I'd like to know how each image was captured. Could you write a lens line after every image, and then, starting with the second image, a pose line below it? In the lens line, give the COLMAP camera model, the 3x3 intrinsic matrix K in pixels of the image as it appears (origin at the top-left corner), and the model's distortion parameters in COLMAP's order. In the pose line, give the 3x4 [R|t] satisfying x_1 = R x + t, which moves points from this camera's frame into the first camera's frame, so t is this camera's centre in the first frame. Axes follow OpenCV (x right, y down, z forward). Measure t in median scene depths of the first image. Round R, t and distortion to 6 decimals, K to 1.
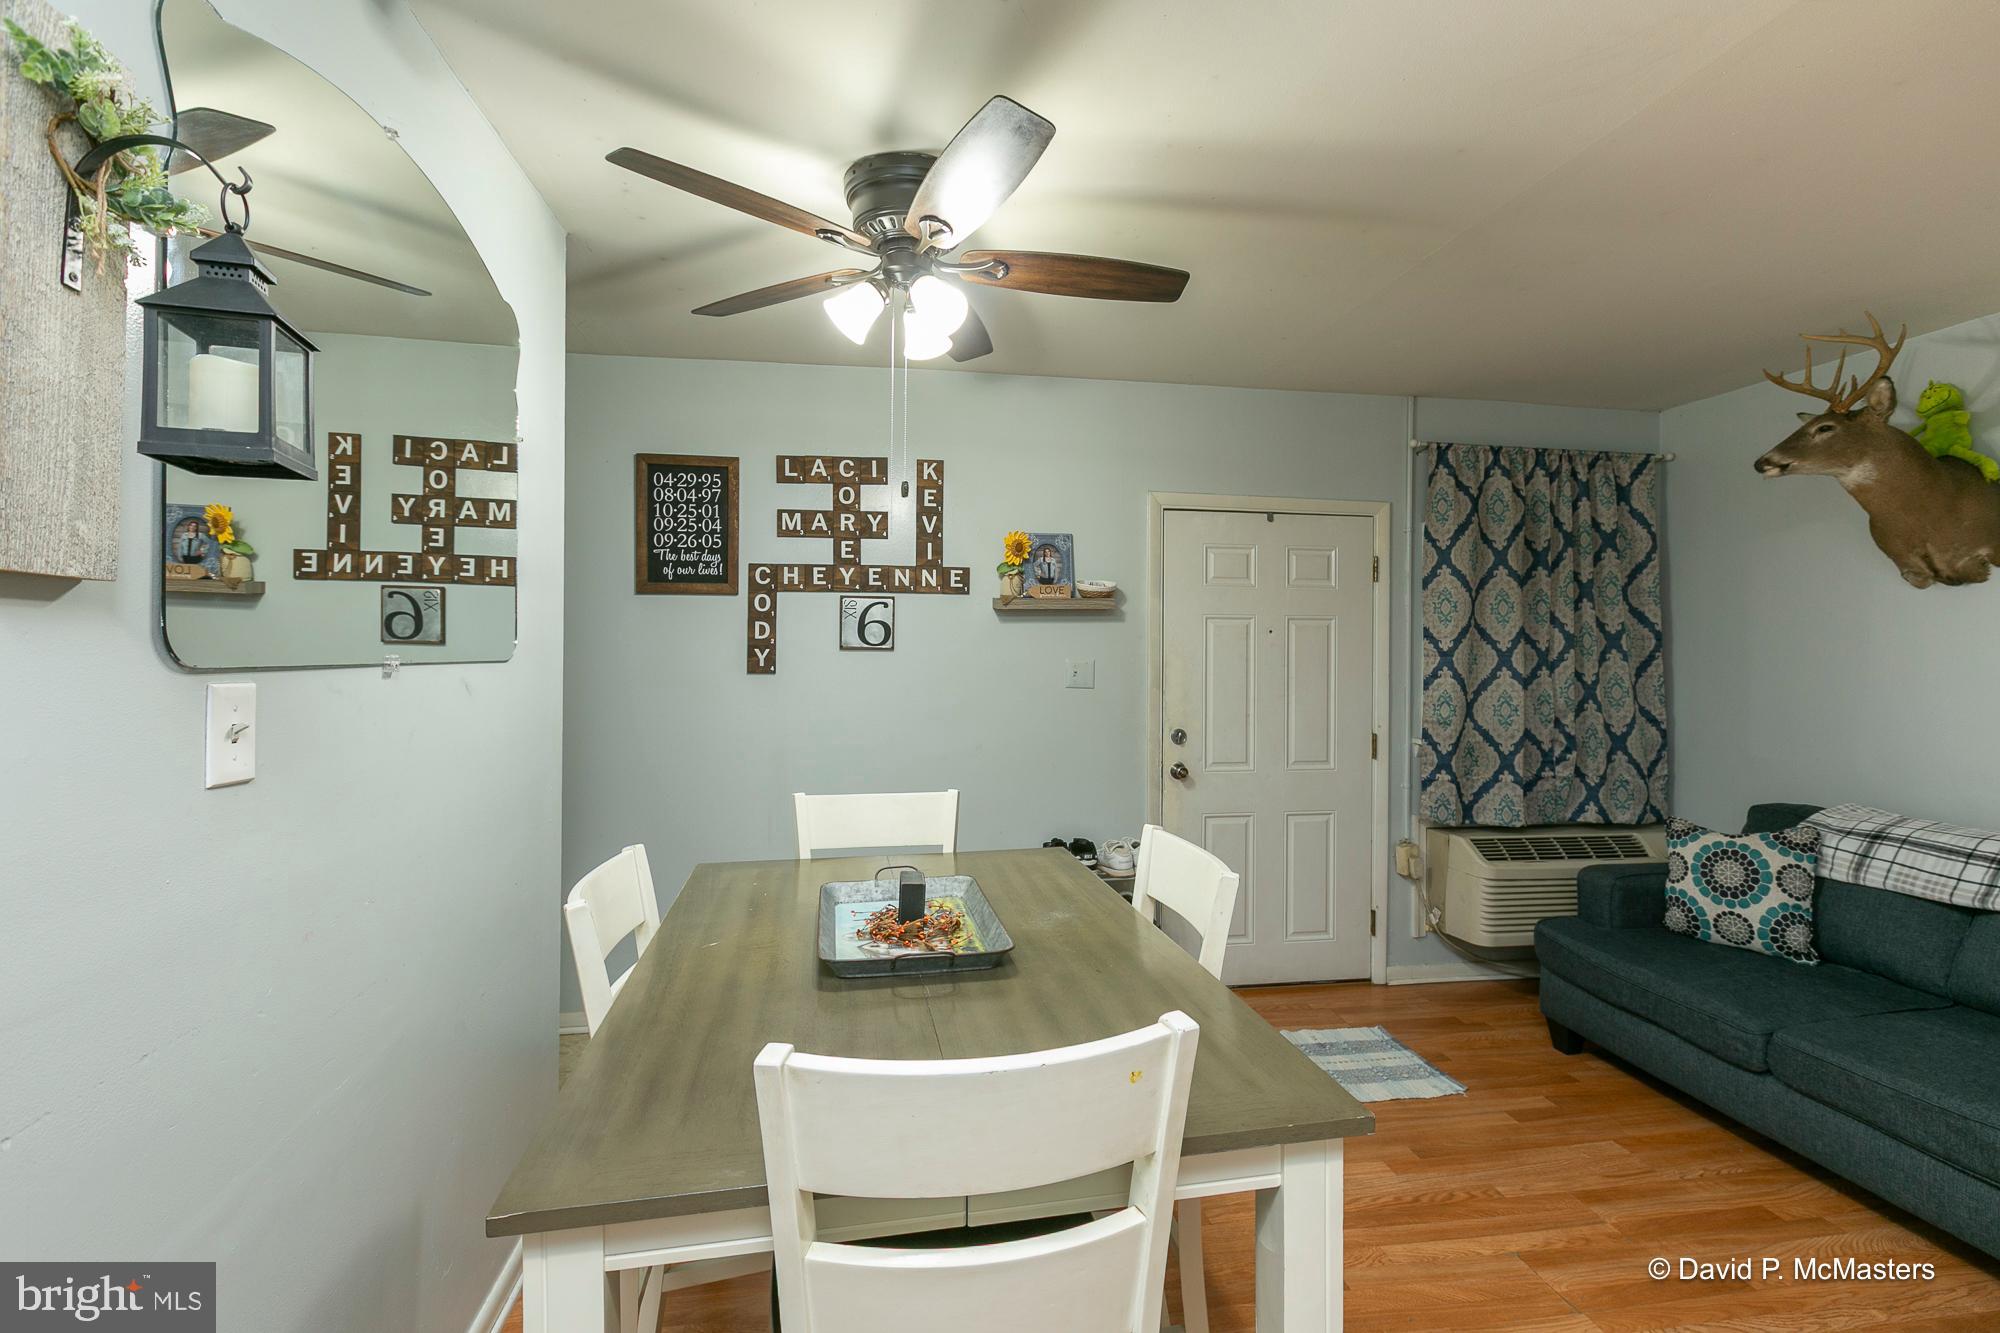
lens RADIAL K [[923.7, 0, 999.4], [0, 923.7, 661.1], [0, 0, 1]] dist [0.004070, -0.001373]
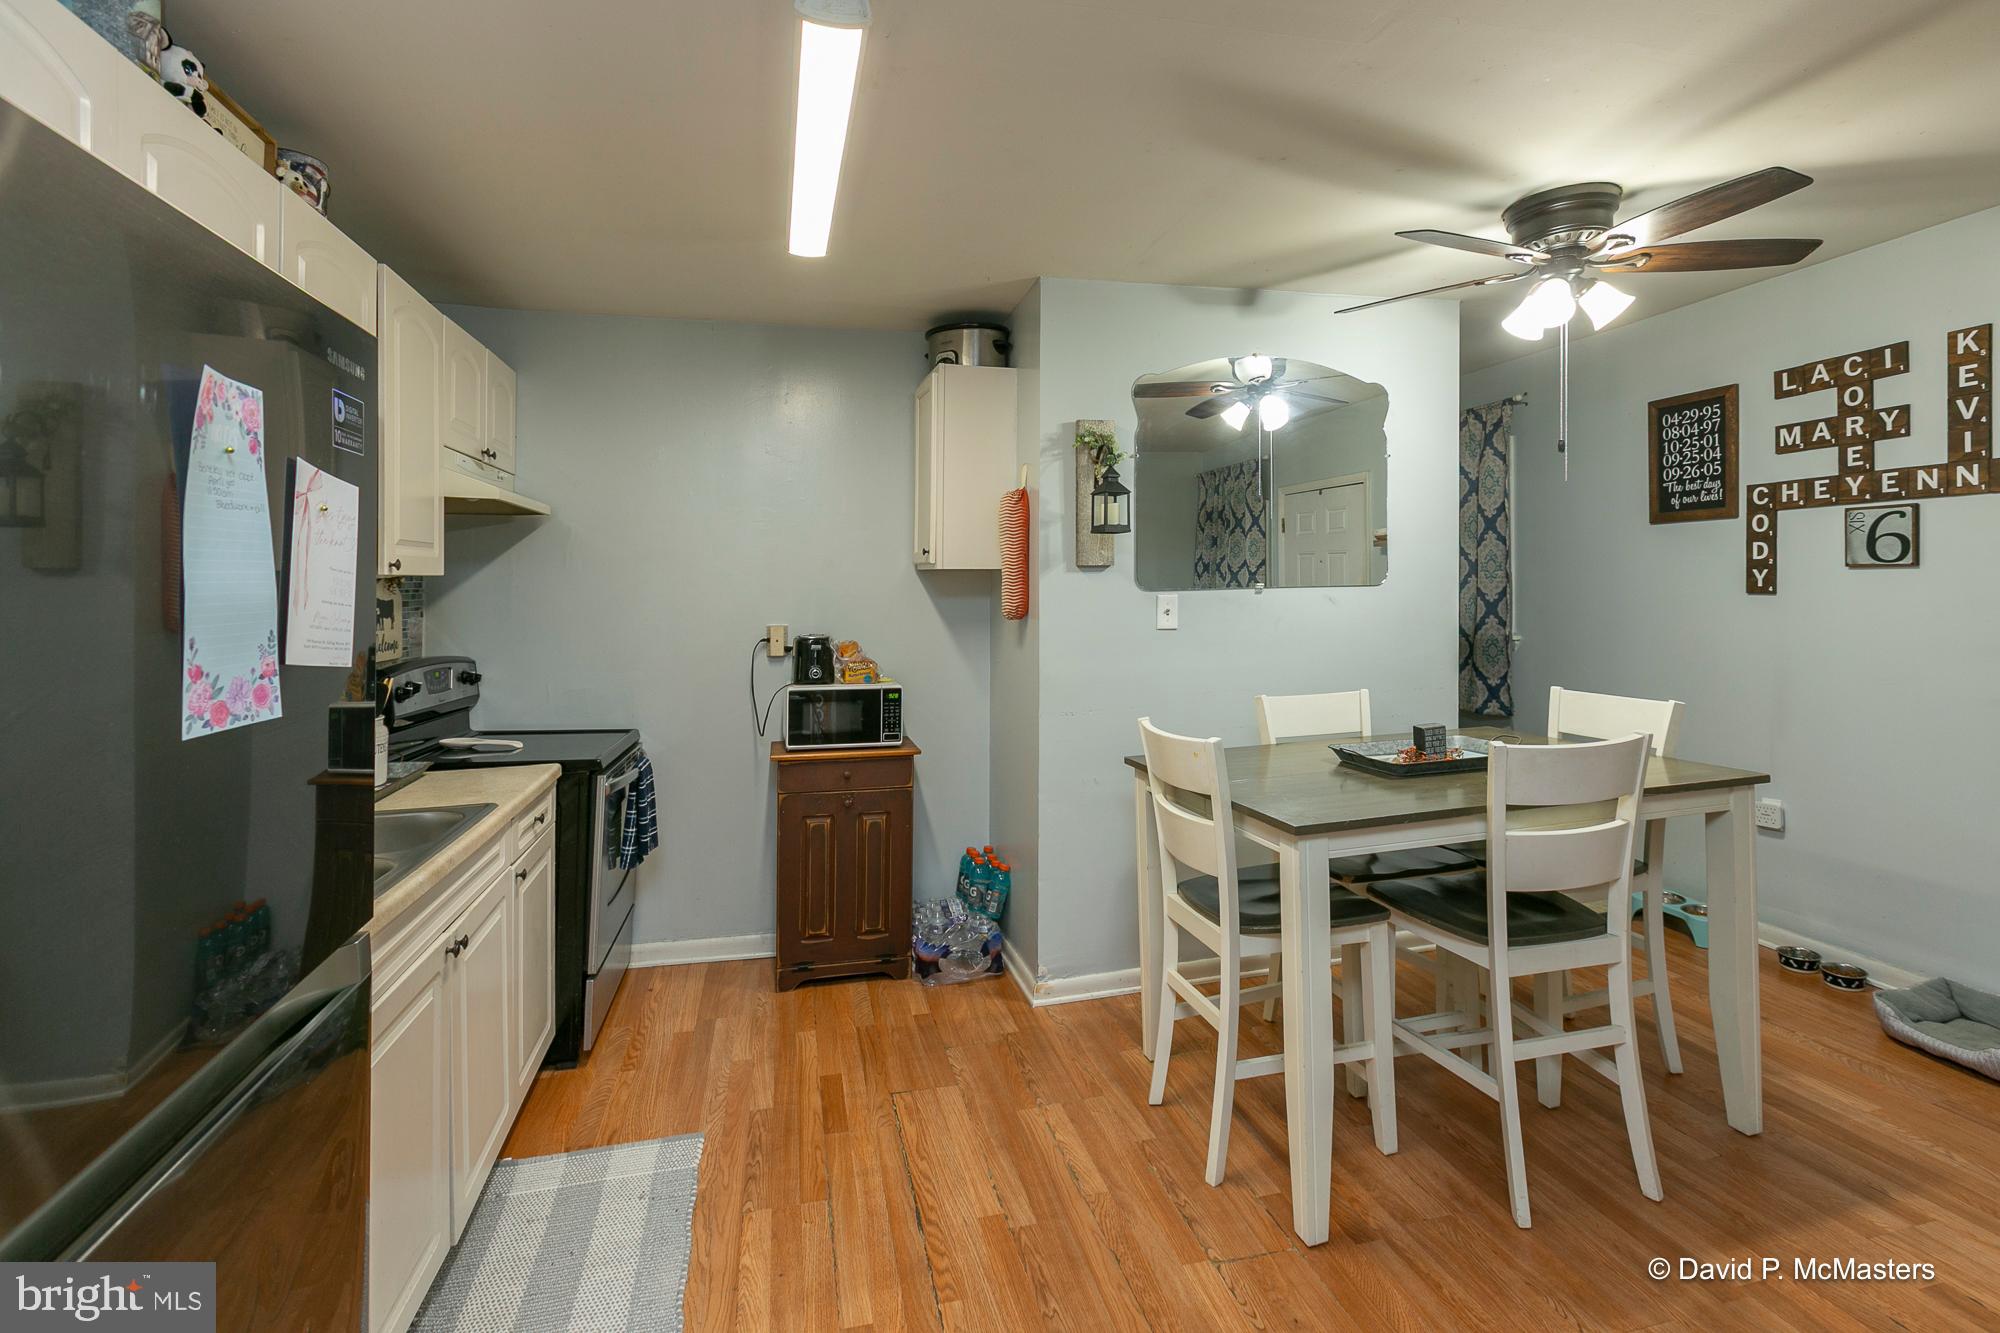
lens RADIAL K [[923.7, 0, 1049.2], [0, 923.7, 577.2], [0, 0, 1]] dist [0.004070, -0.001373]
pose [[0.130298, -0.016085, -0.991344, 0.619638], [0.006330, 0.999862, -0.015392, 0.005721], [0.991455, -0.004269, 0.130382, 0.104807]]
